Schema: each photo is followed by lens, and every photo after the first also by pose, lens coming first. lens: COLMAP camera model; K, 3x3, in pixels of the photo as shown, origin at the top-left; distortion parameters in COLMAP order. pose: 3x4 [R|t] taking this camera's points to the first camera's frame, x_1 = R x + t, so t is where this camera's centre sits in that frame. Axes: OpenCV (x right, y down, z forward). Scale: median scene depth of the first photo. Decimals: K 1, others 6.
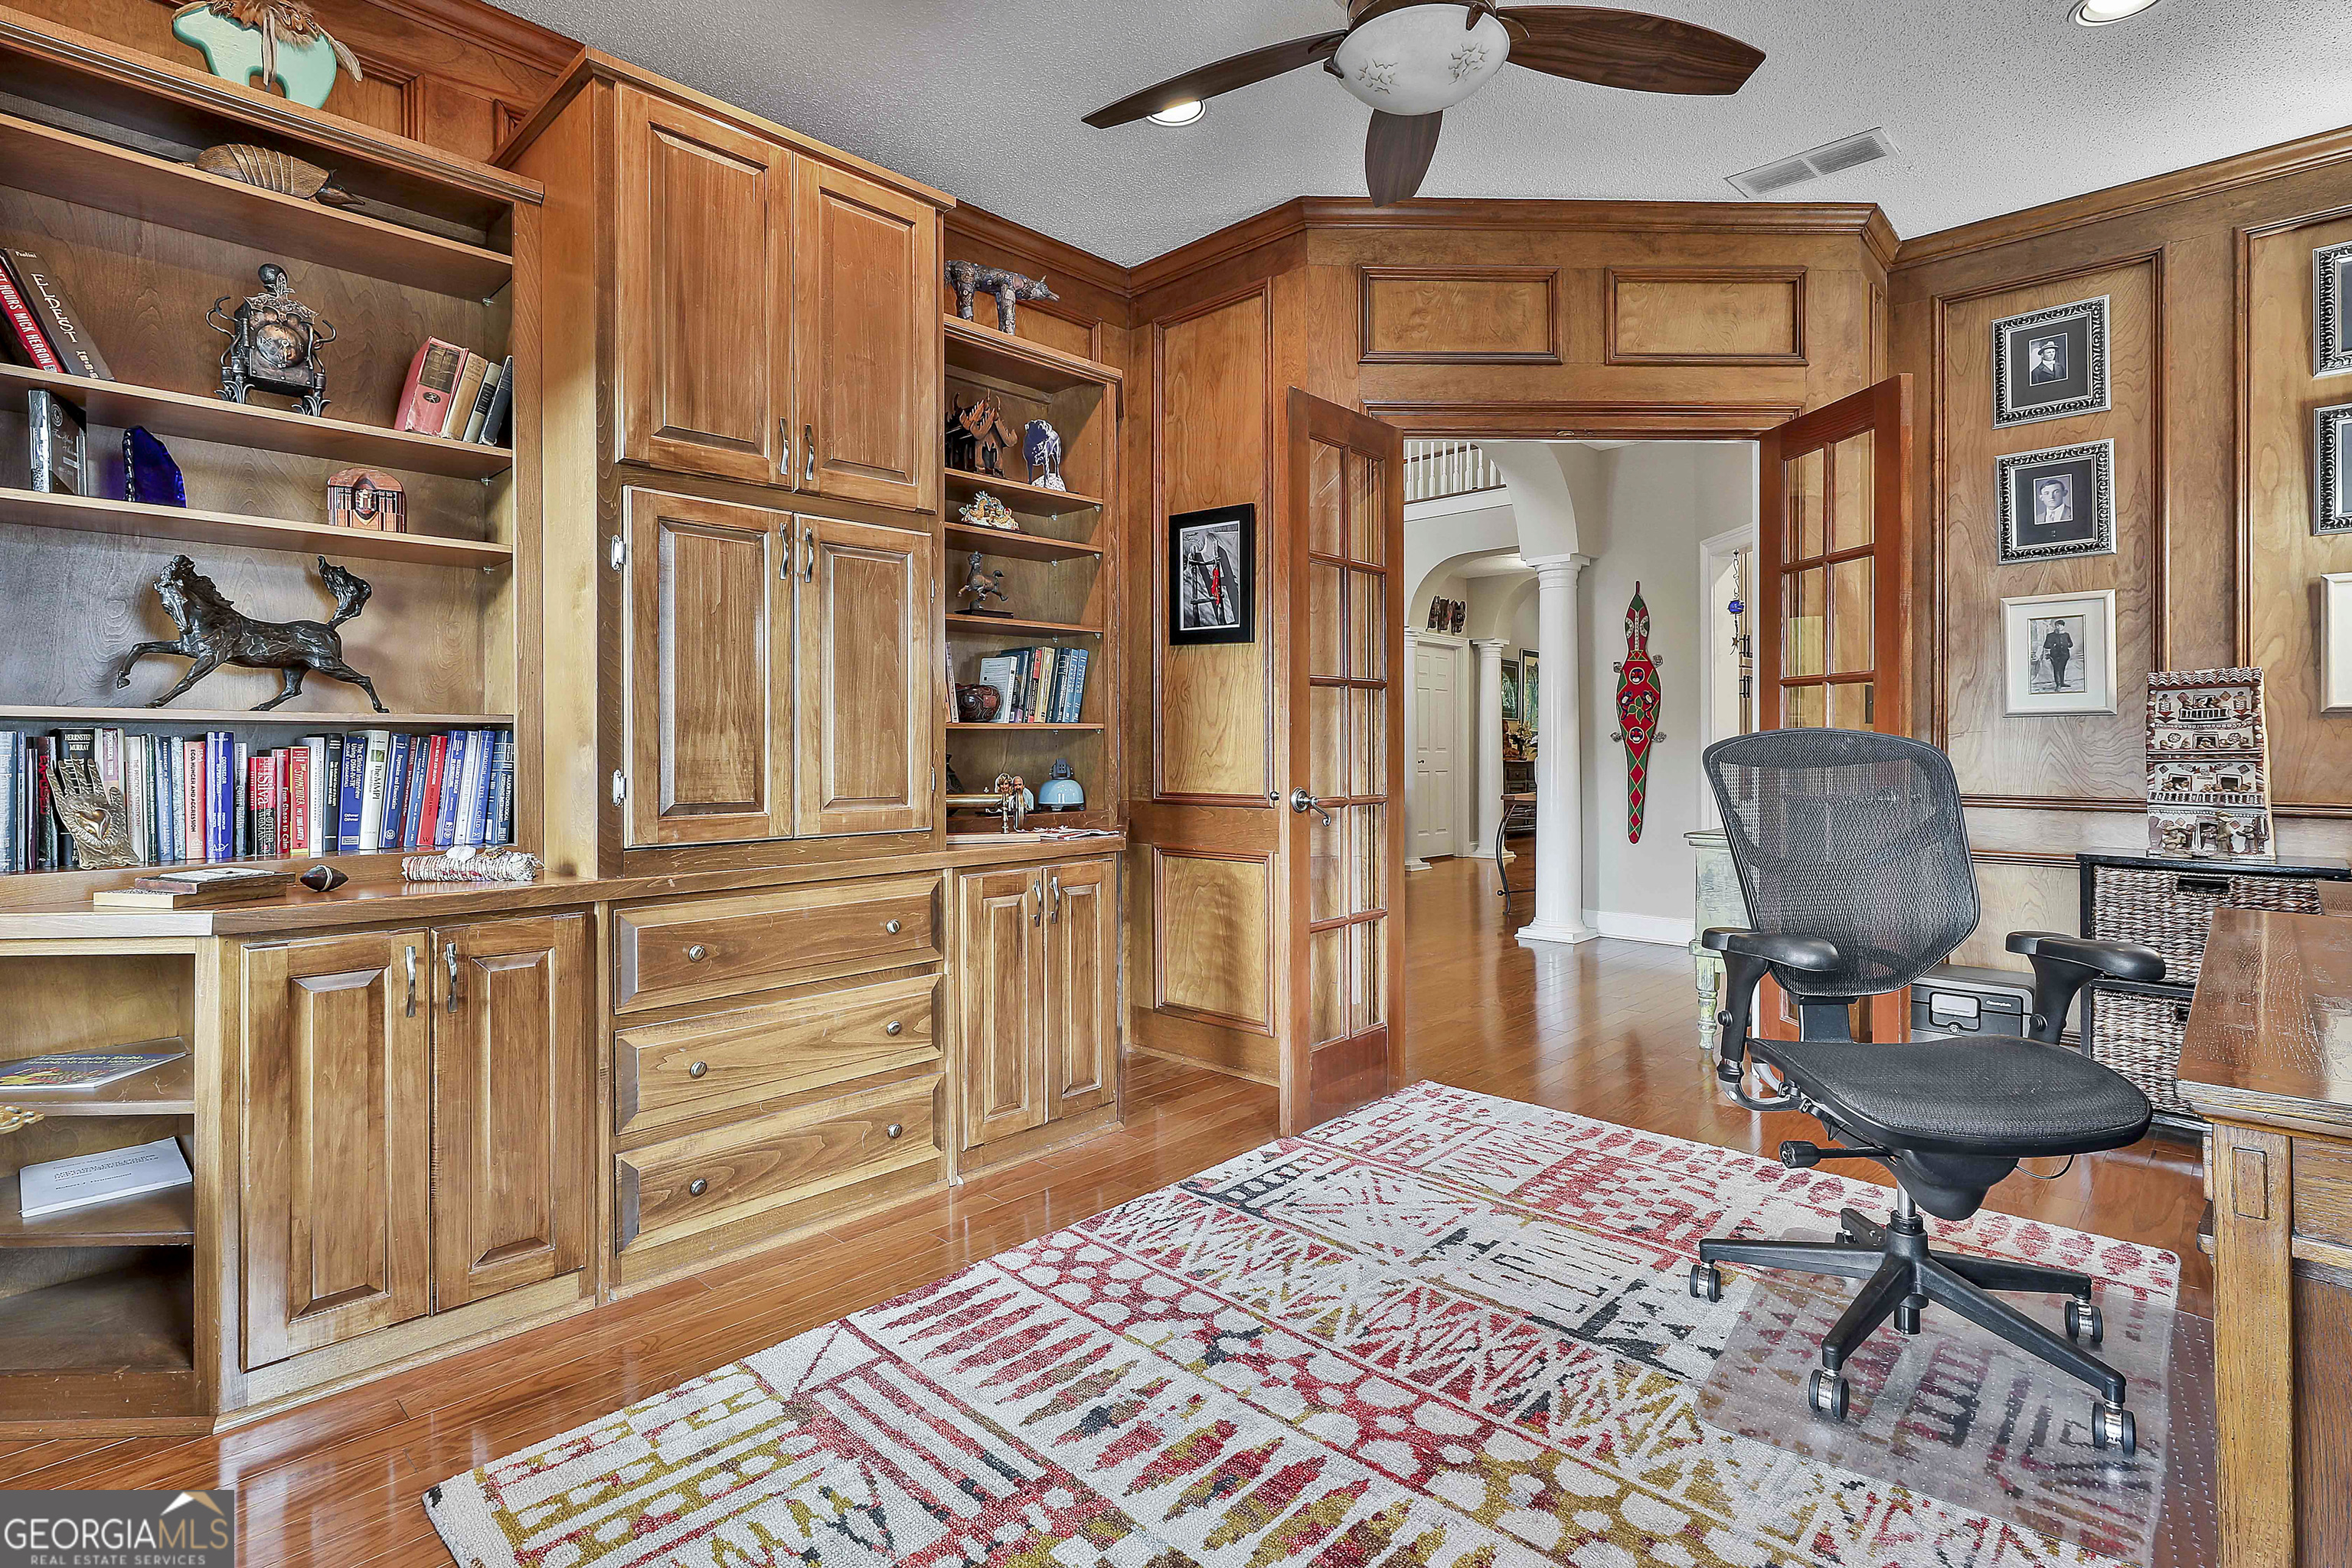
lens RADIAL K [[1142.9, 0, 1179.5], [0, 1142.9, 780.9], [0, 0, 1]] dist [-0.007066, 0.006917]
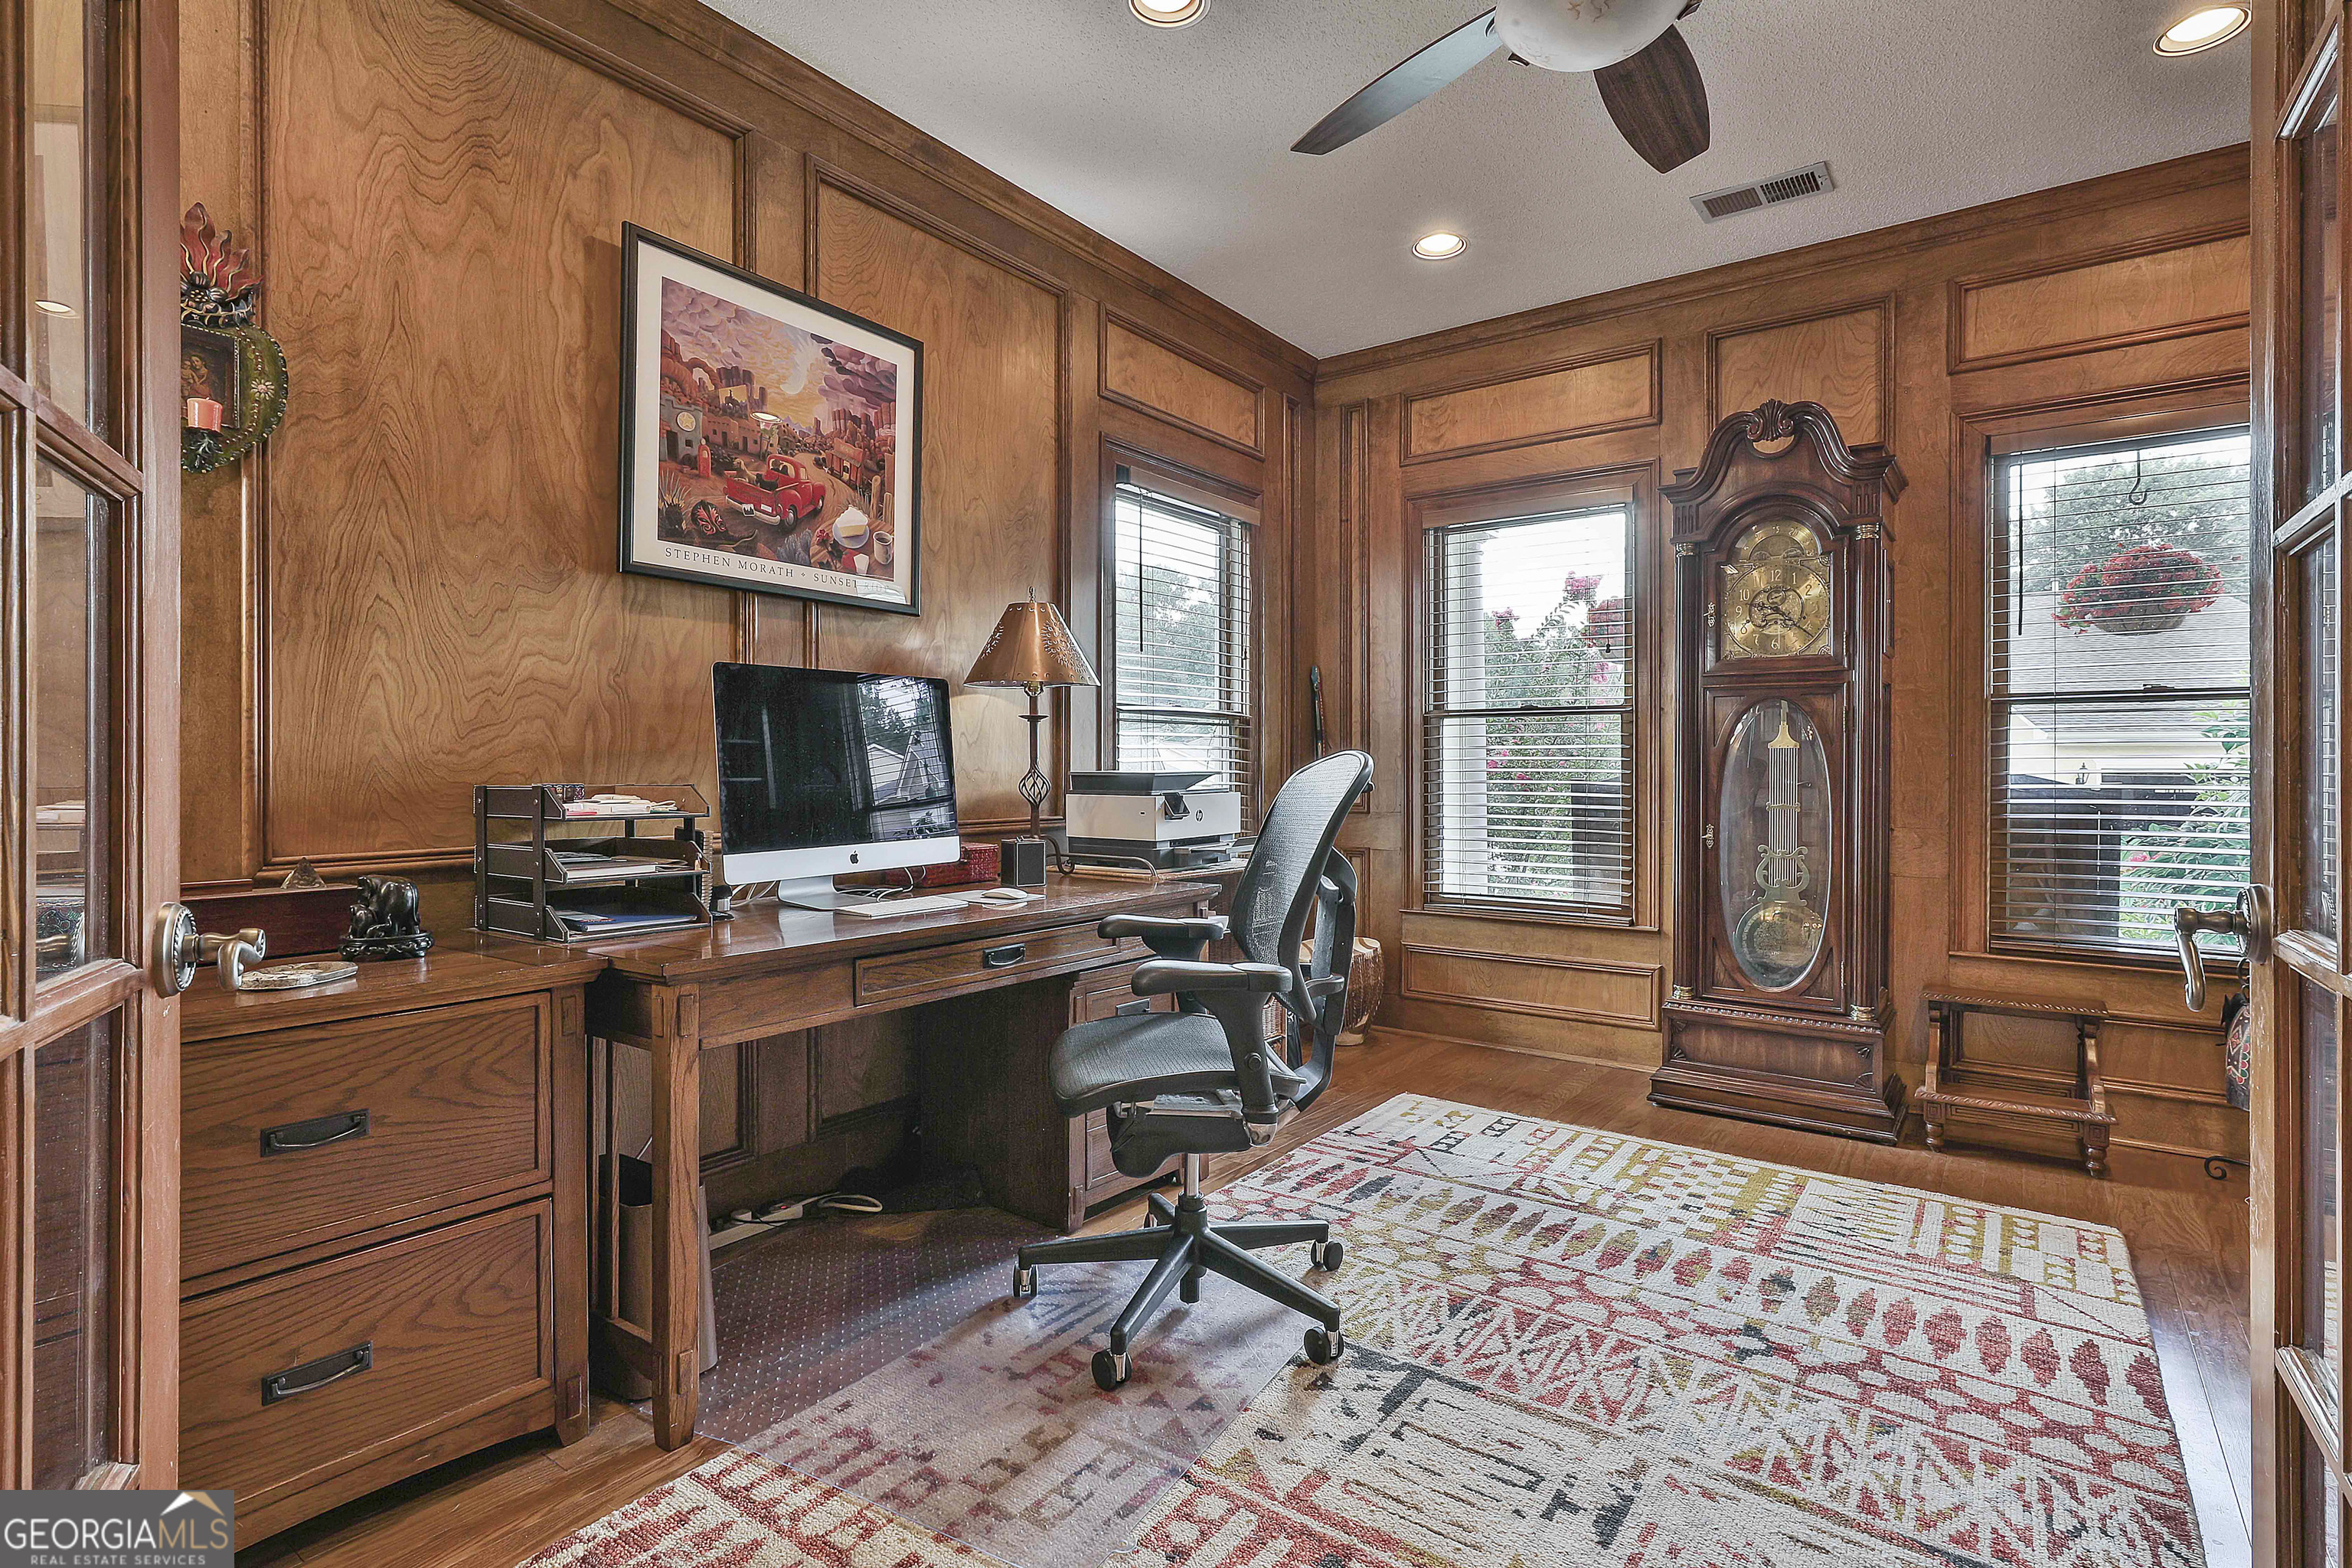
lens RADIAL K [[1142.9, 0, 1179.5], [0, 1142.9, 780.9], [0, 0, 1]] dist [-0.007066, 0.006917]
pose [[-0.992114, 0.003480, -0.125287, 0.706751], [-0.001571, 0.999190, 0.040198, -0.057652], [0.125326, 0.040078, -0.991306, 1.999647]]
